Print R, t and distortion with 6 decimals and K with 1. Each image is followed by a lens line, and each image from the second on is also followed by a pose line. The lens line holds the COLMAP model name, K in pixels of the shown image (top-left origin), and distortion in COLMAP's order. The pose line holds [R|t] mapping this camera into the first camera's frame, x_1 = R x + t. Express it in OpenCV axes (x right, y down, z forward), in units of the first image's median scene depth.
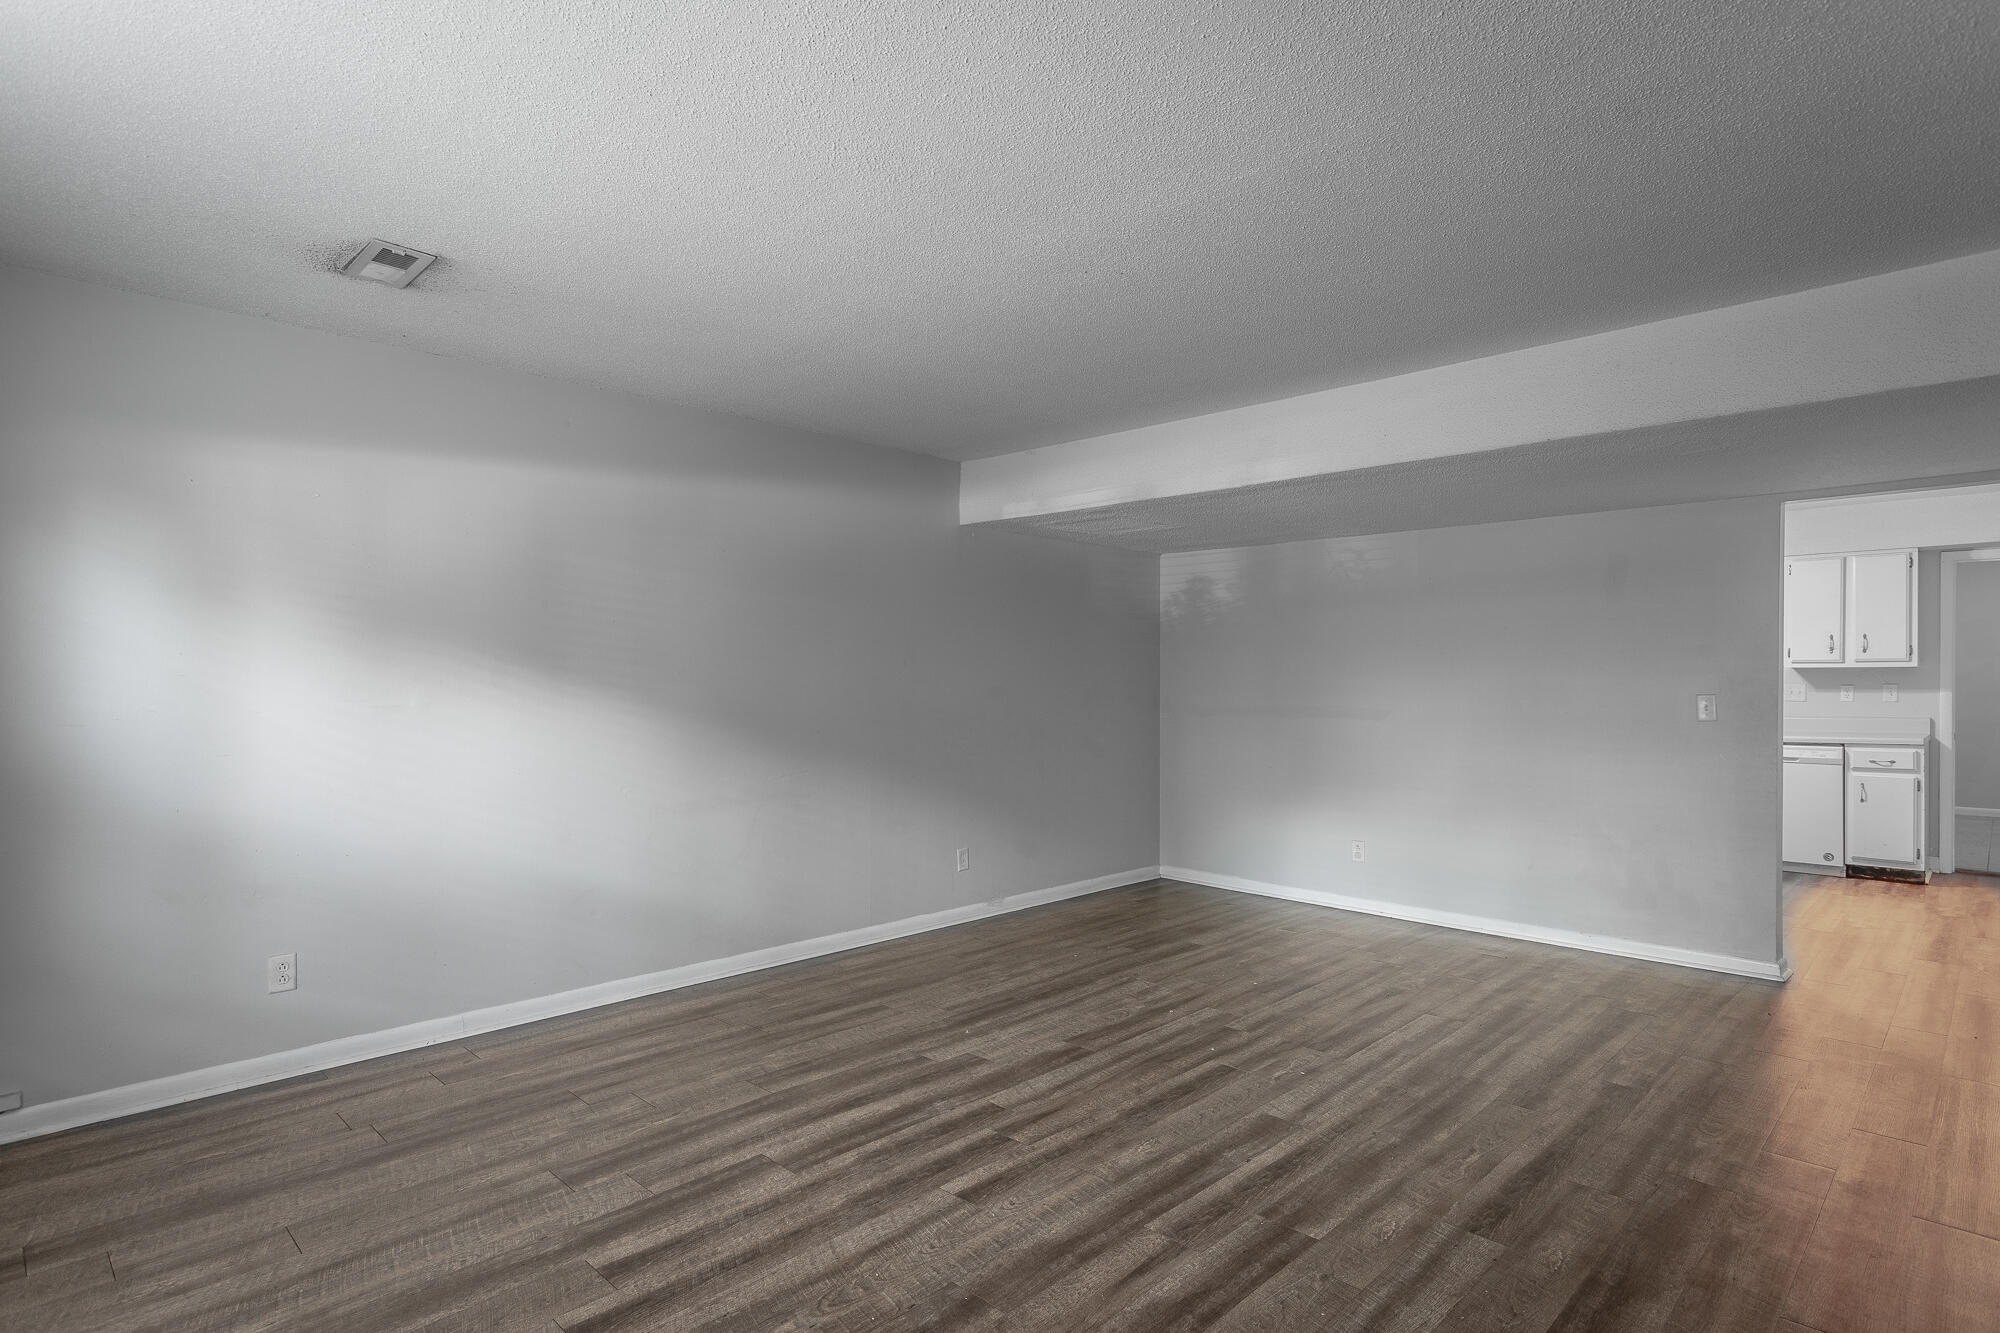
lens RADIAL K [[1038.9, 0, 1002.0], [0, 1038.9, 672.8], [0, 0, 1]] dist [-0.001959, 0.002673]
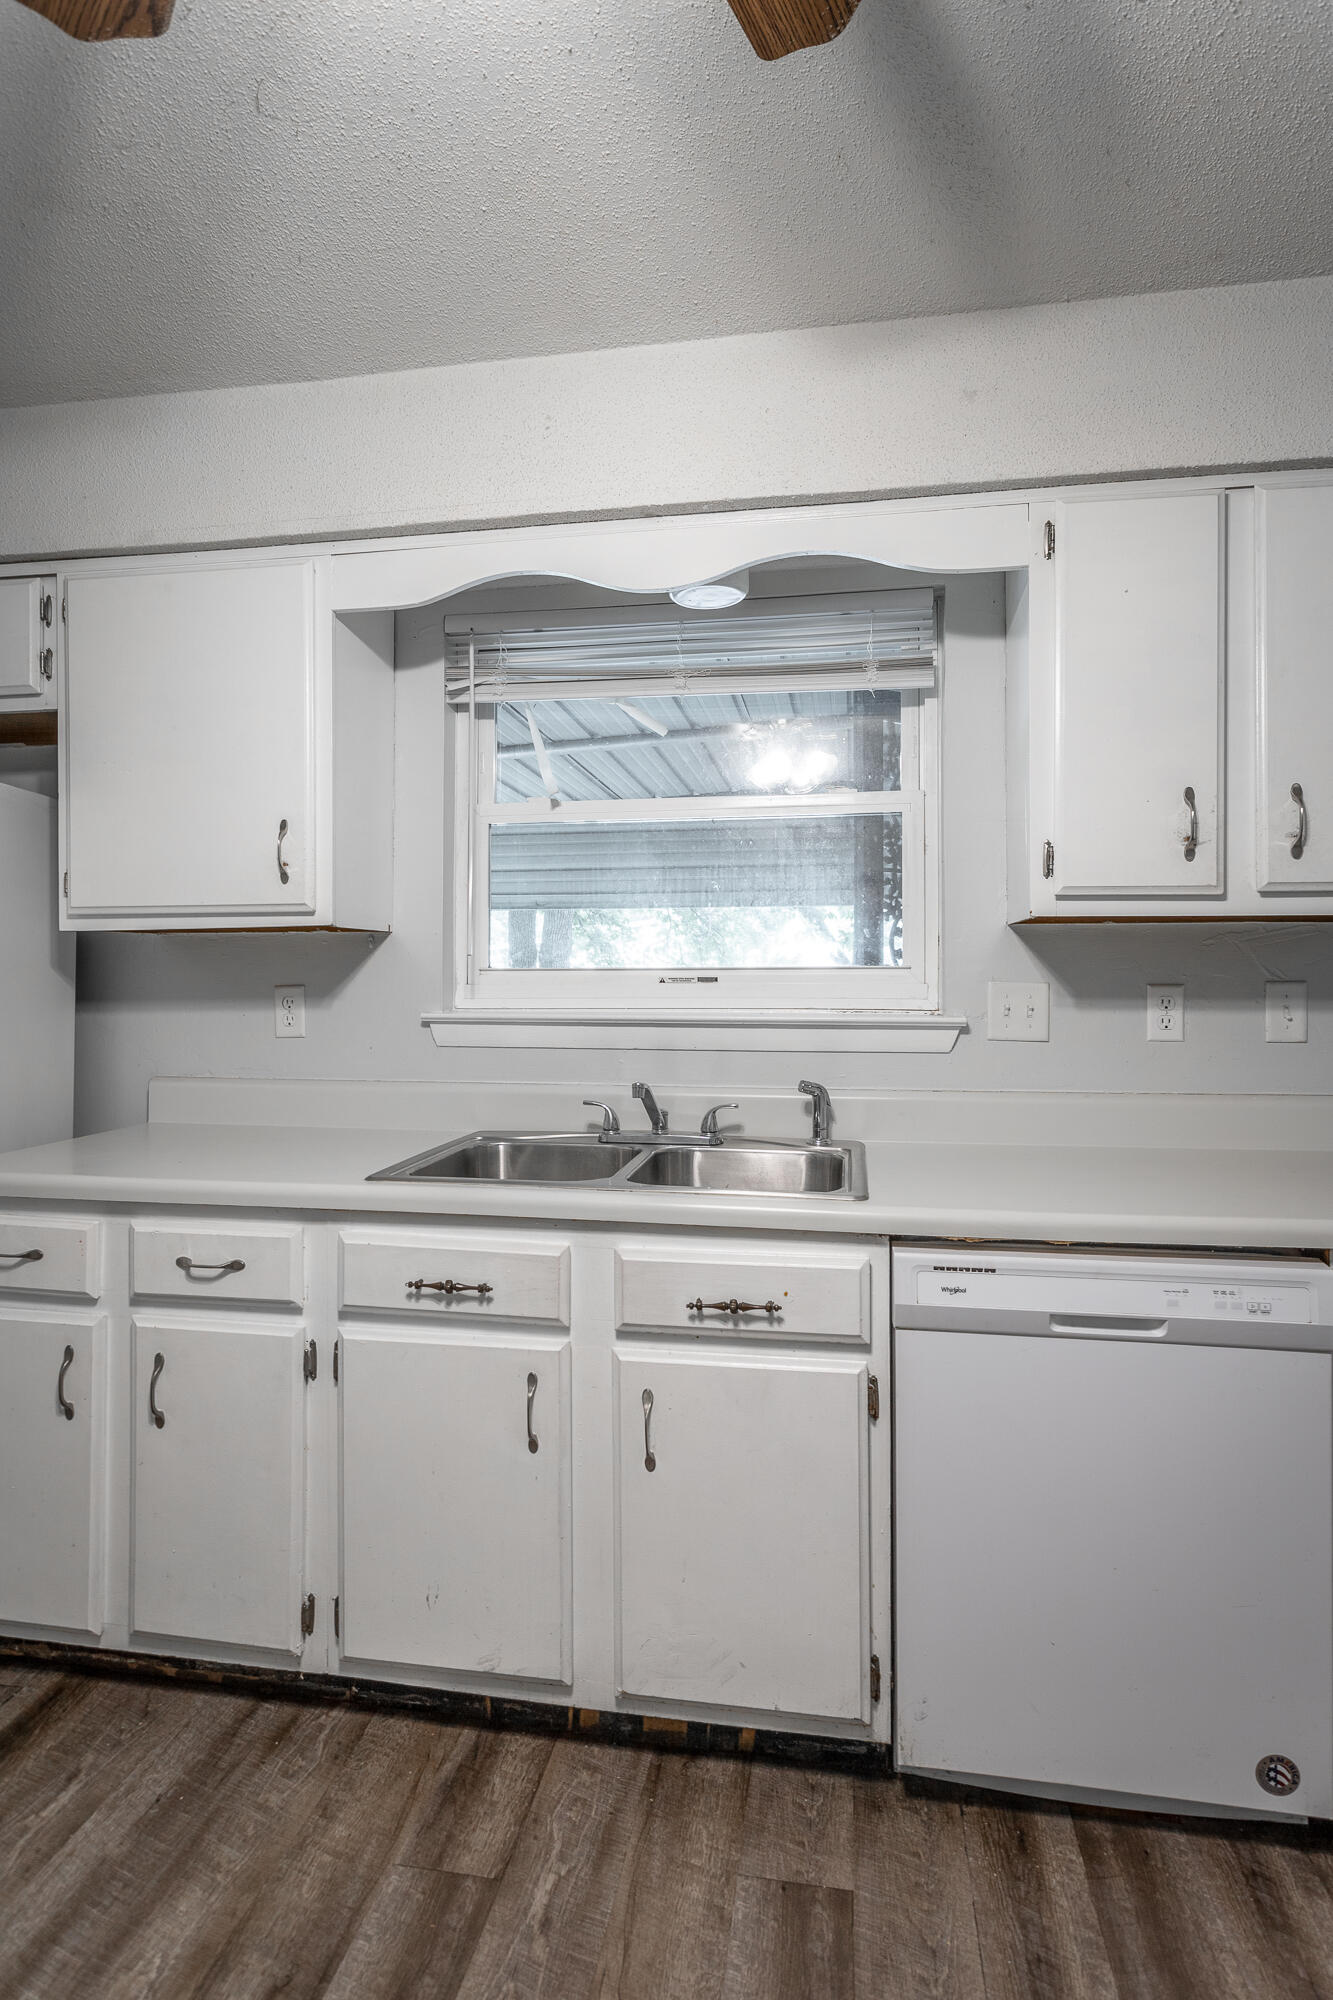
lens RADIAL K [[1038.9, 0, 676.3], [0, 1038.9, 969.1], [0, 0, 1]] dist [-0.001959, 0.002673]
pose [[0.816527, 0.005193, 0.577285, 0.568091], [0.000130, 0.999958, -0.009178, 0.010610], [-0.577308, 0.007569, 0.816491, 0.896733]]
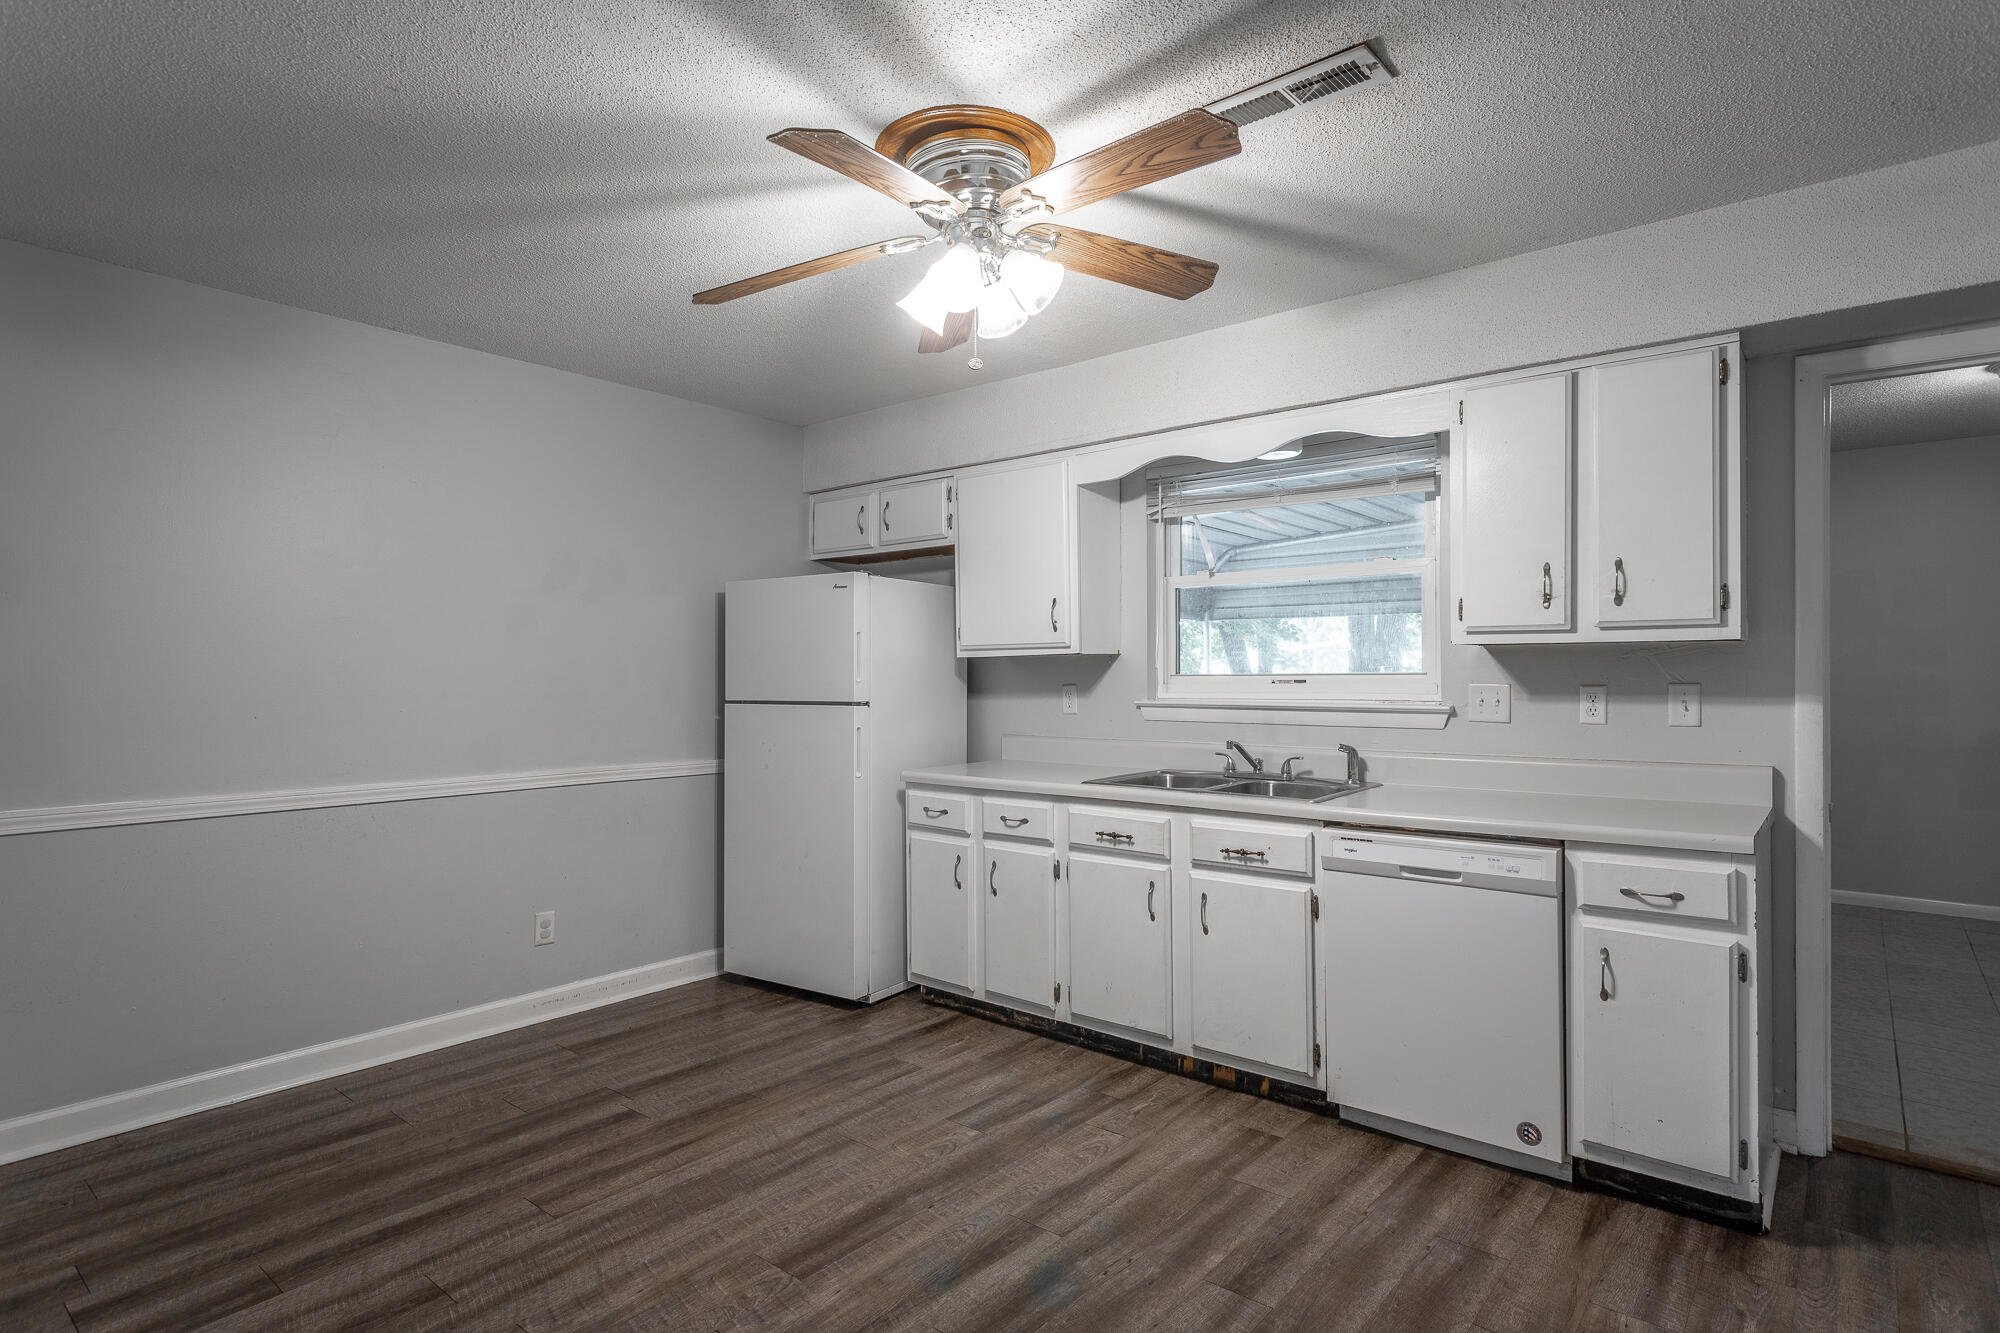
lens RADIAL K [[1038.9, 0, 1002.0], [0, 1038.9, 672.8], [0, 0, 1]] dist [-0.001959, 0.002673]
pose [[0.996349, -0.008324, 0.084973, 0.571179], [0.008149, 0.999964, 0.002403, 0.003735], [-0.084990, -0.001701, 0.996380, 0.634802]]
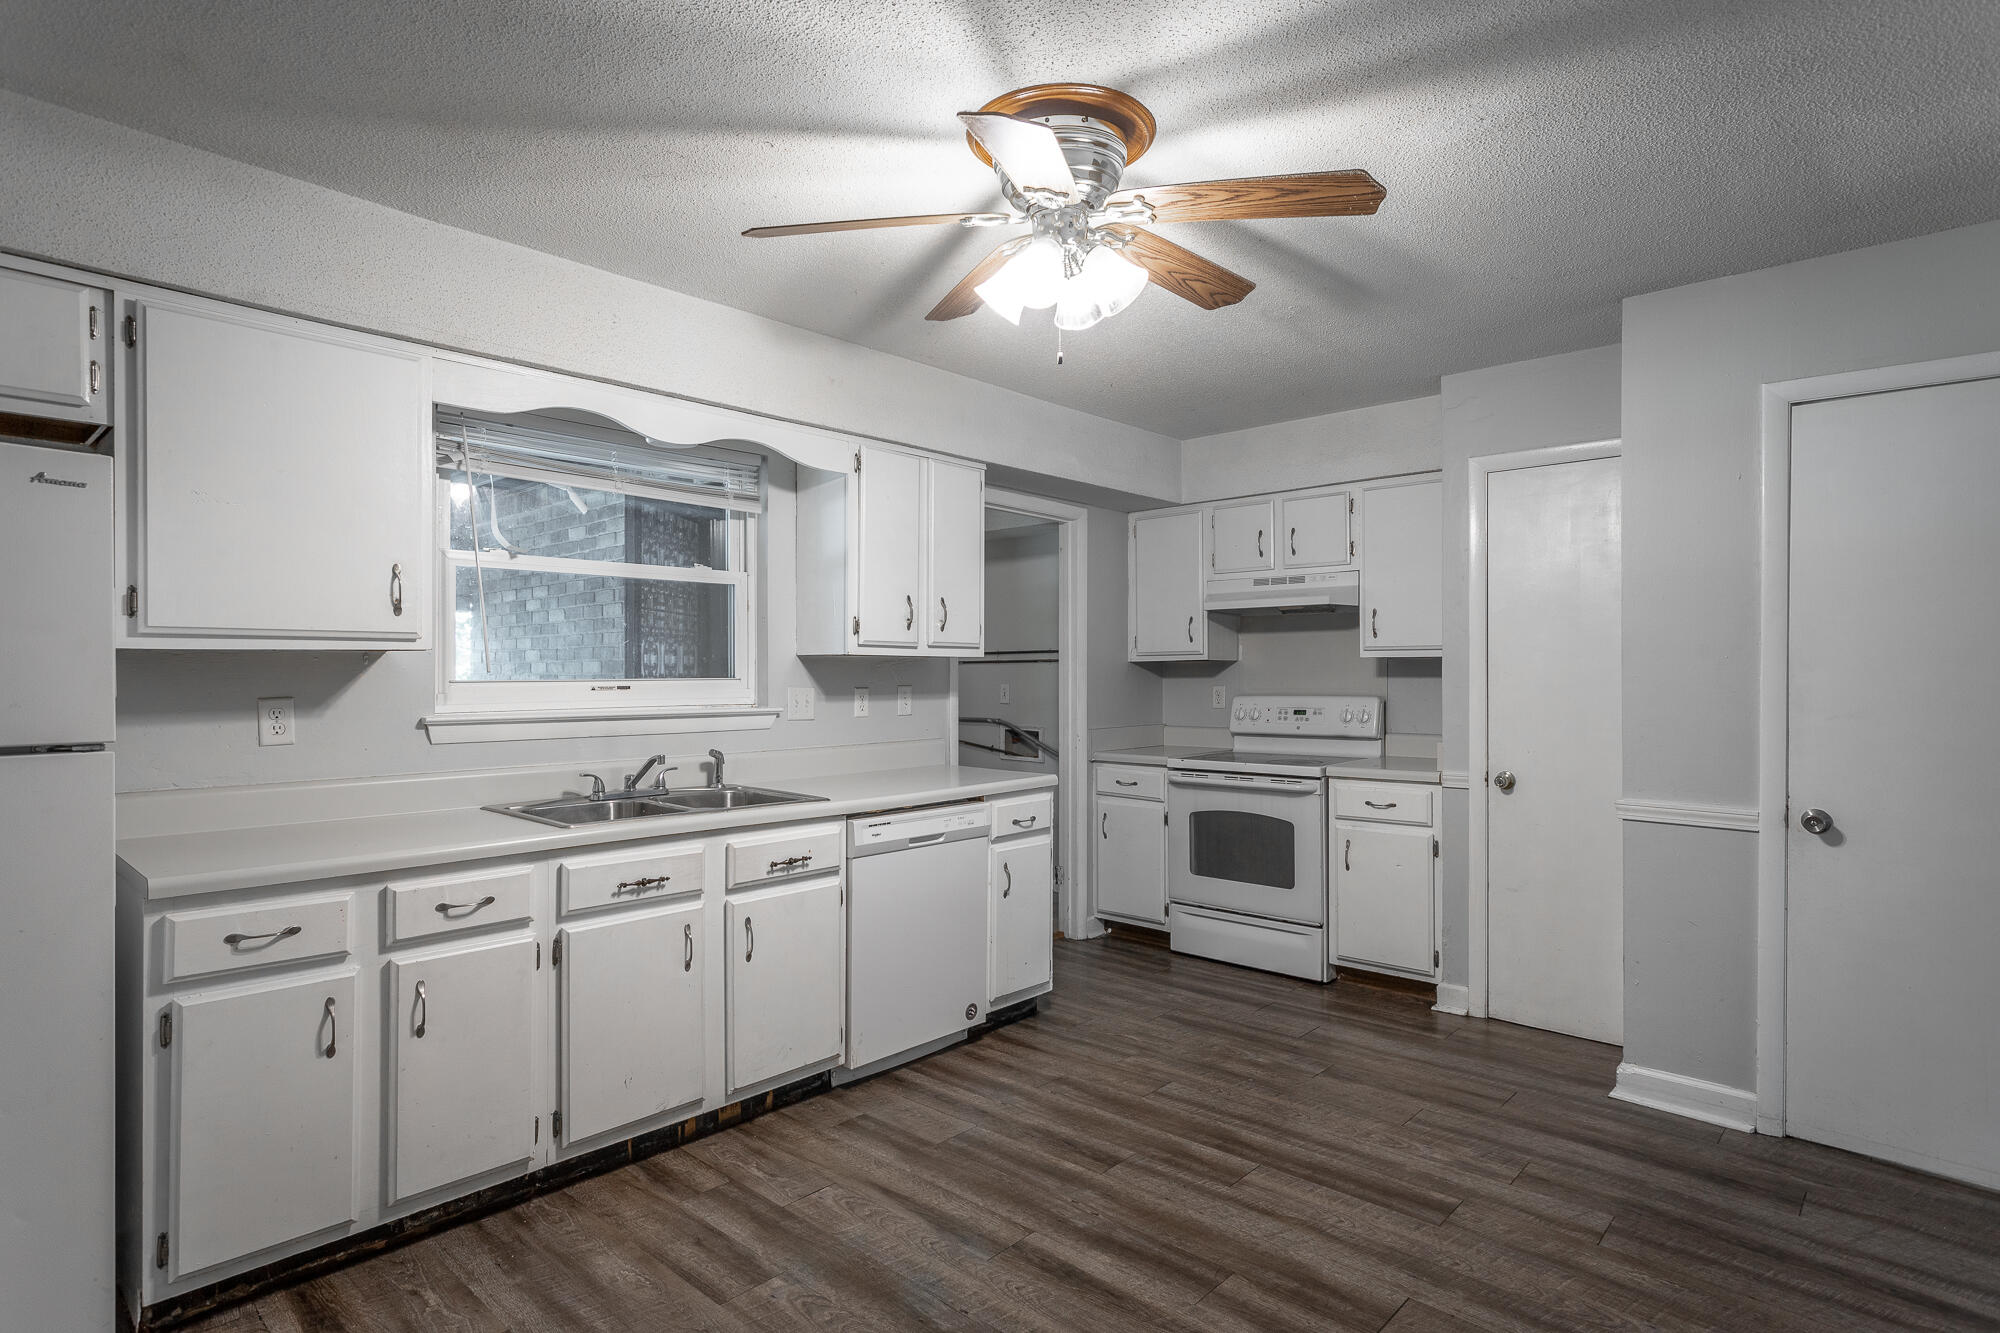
lens RADIAL K [[1038.9, 0, 1002.0], [0, 1038.9, 672.8], [0, 0, 1]] dist [-0.001959, 0.002673]
pose [[-0.033720, -0.002961, 0.999427, 0.263207], [-0.001965, 0.999994, 0.002896, 0.001789], [-0.999429, -0.001866, -0.033726, 1.005927]]
